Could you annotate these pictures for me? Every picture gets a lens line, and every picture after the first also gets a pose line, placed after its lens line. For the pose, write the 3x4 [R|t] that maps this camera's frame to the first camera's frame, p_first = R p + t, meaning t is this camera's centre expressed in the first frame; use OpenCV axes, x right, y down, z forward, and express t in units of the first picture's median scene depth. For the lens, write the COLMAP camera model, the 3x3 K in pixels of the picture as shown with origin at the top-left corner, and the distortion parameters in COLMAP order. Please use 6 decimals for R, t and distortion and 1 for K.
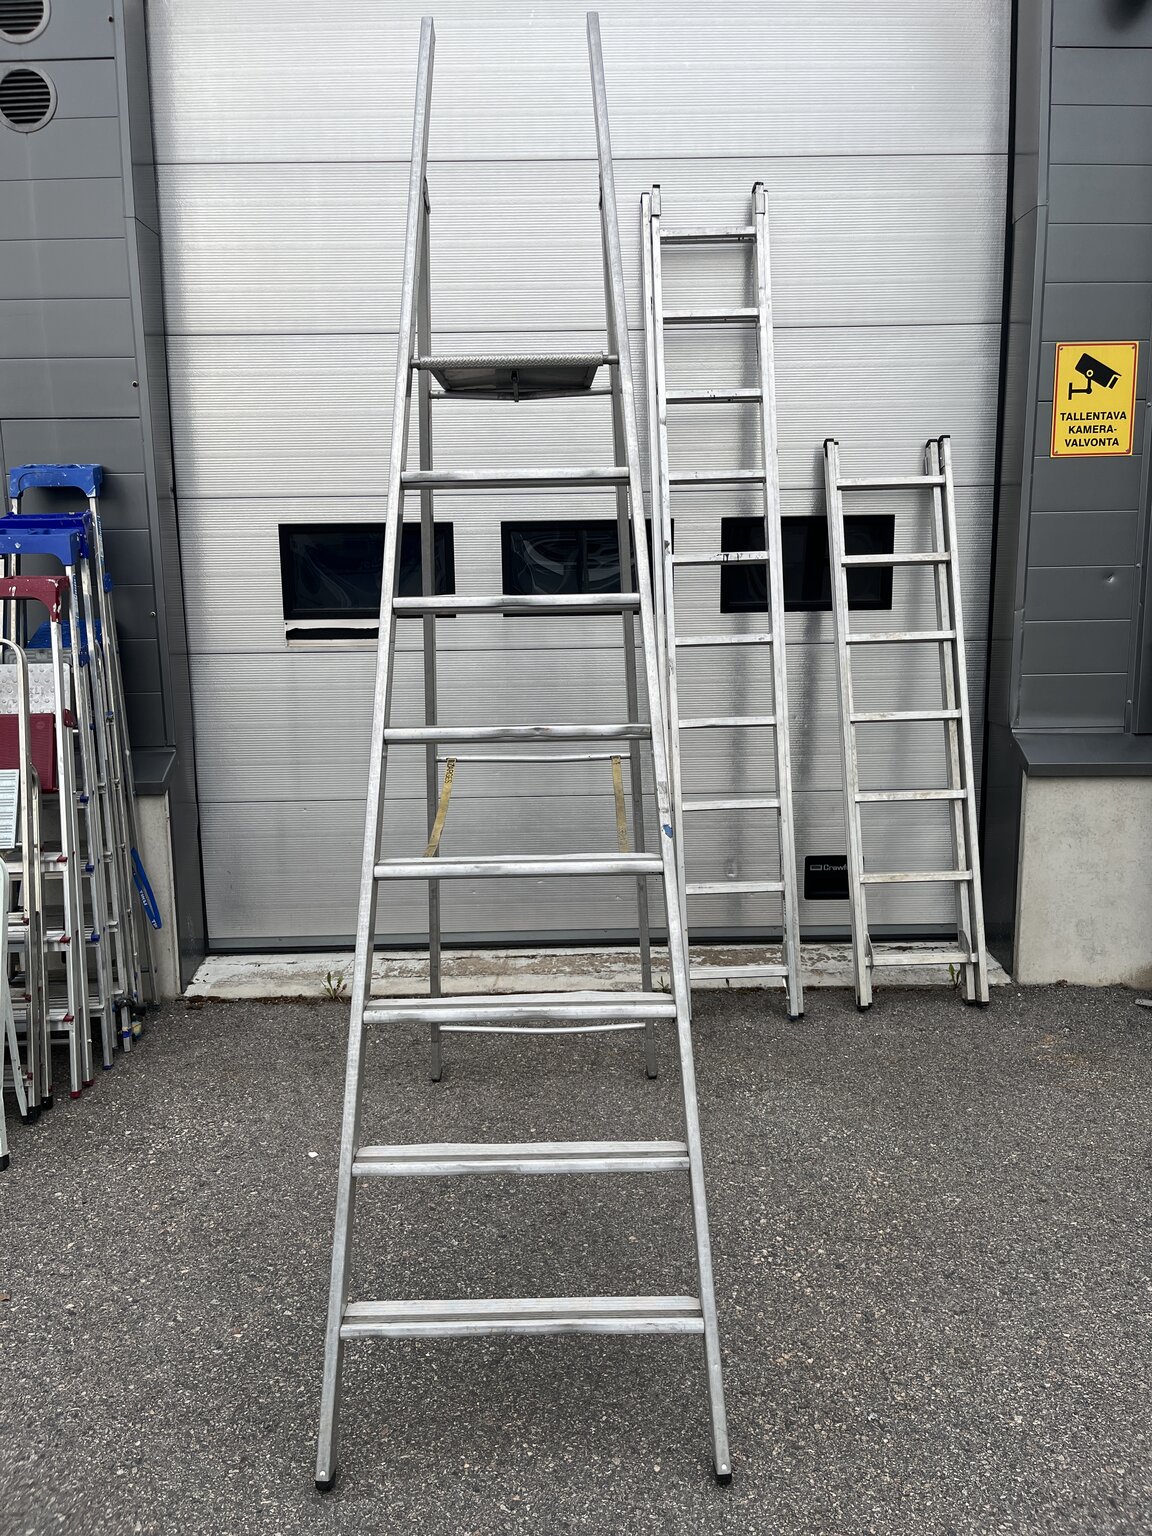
lens RADIAL K [[1182.6, 0, 566.5], [0, 1182.6, 763.7], [0, 0, 1]] dist [0.031416, -0.008276]
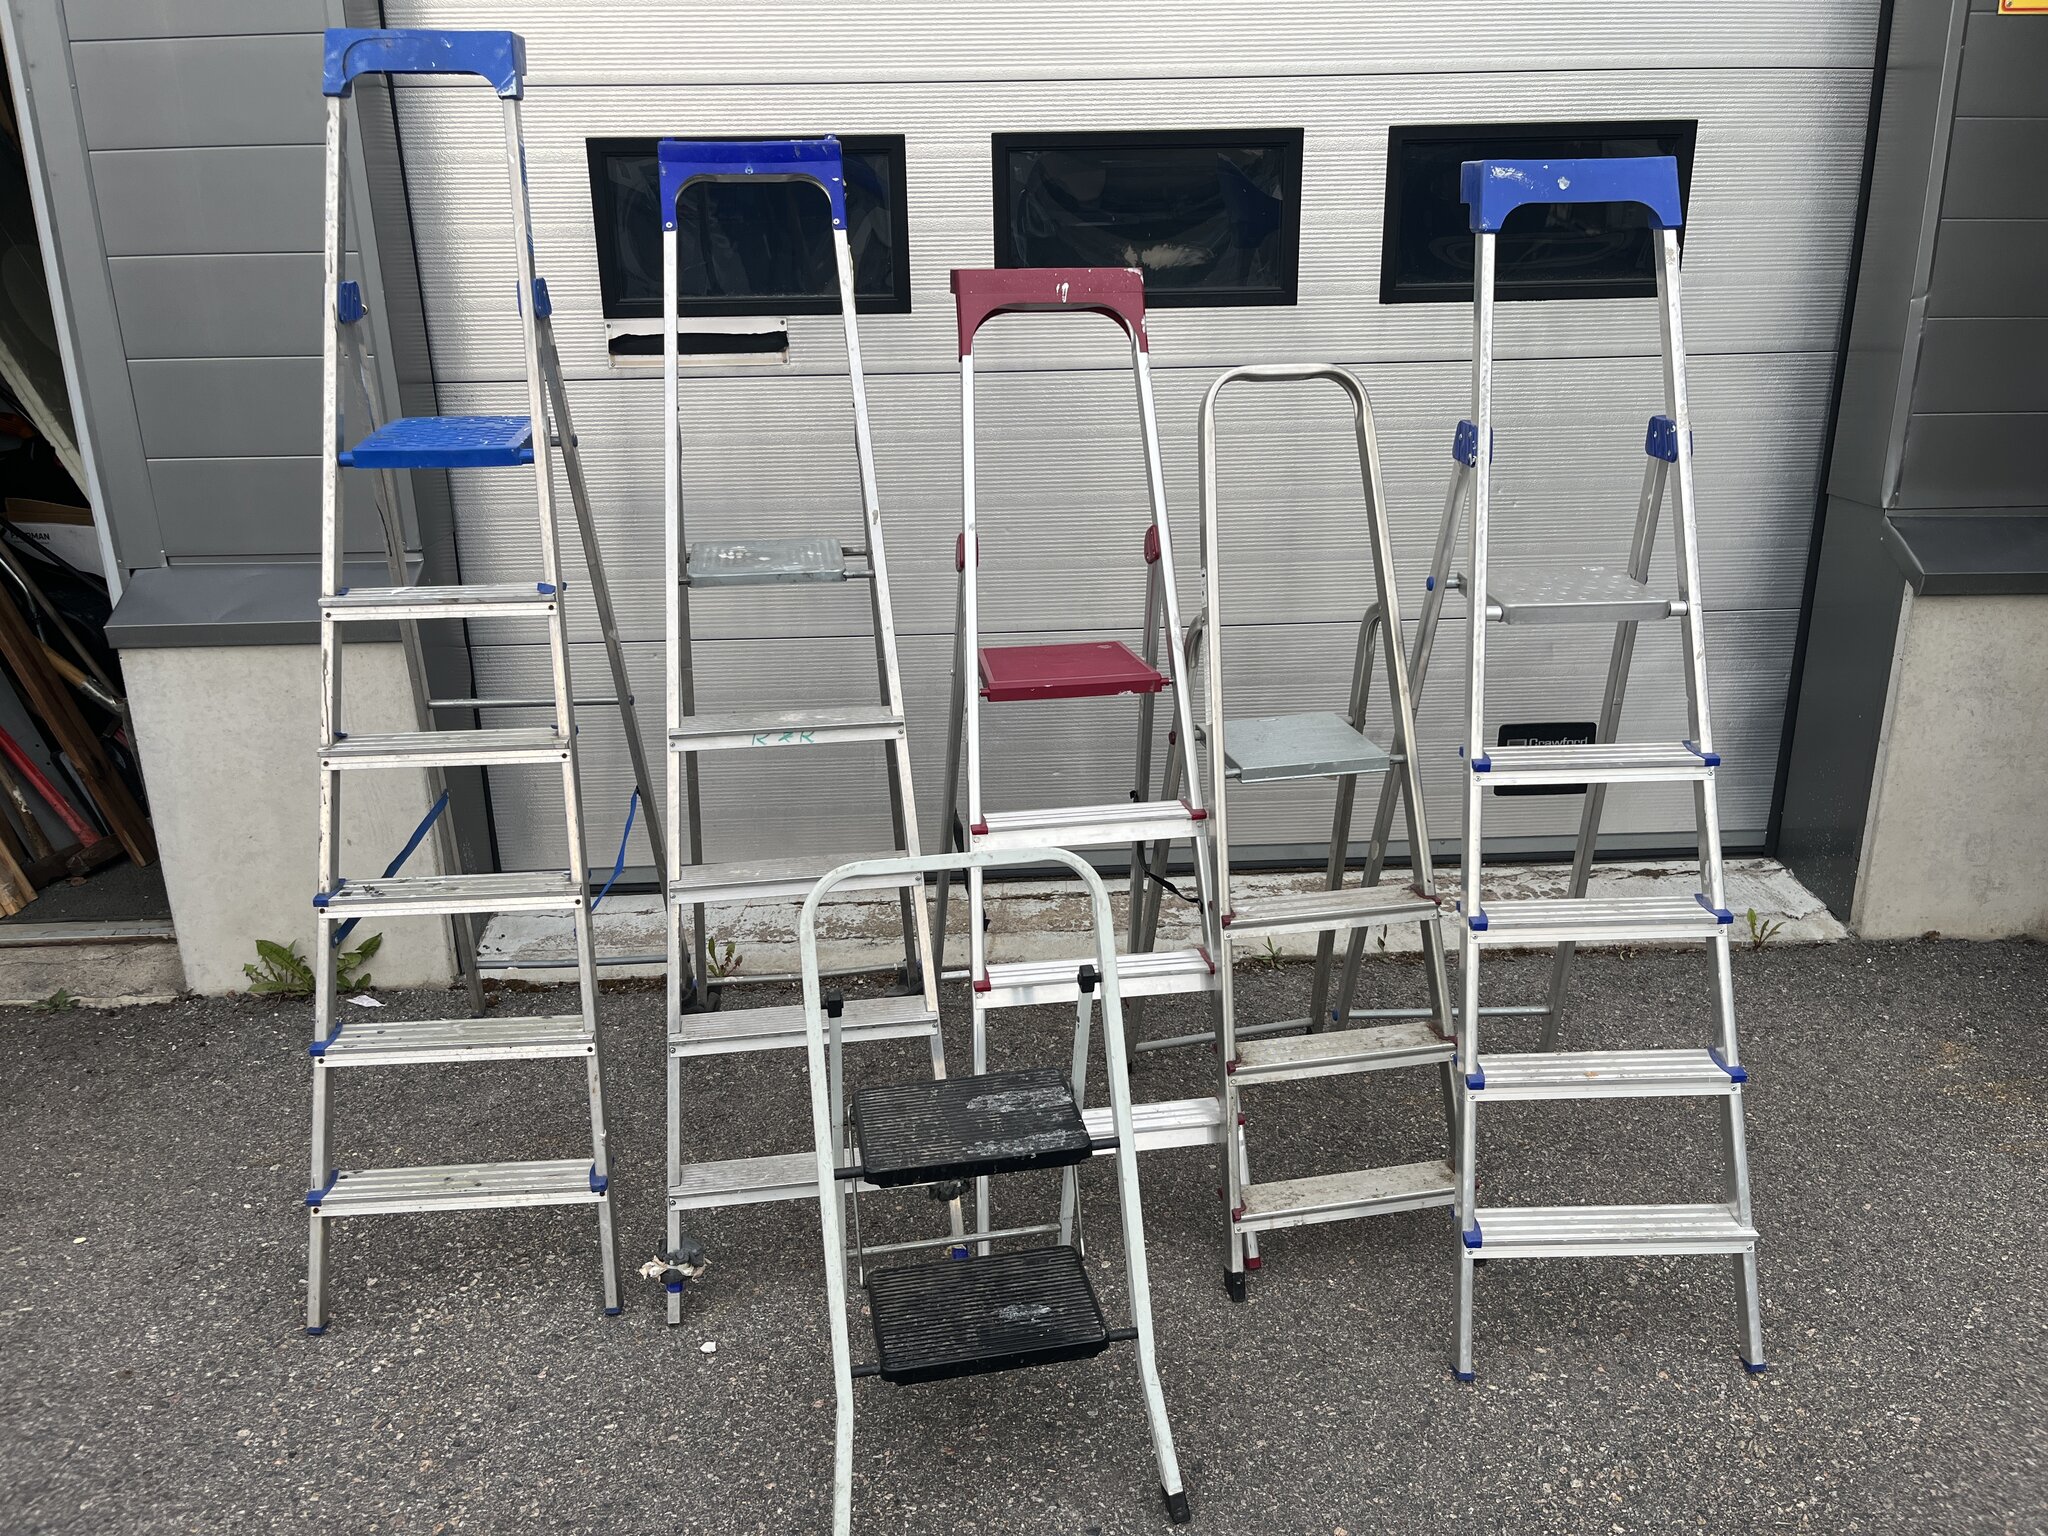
lens RADIAL K [[1577.4, 0, 1031.9], [0, 1577.4, 774.1], [0, 0, 1]] dist [0.090692, -0.134492]
pose [[0.999511, -0.011391, 0.029133, -0.063567], [0.006588, 0.987107, 0.159926, -0.030467], [-0.030579, -0.159656, 0.986699, 0.231196]]
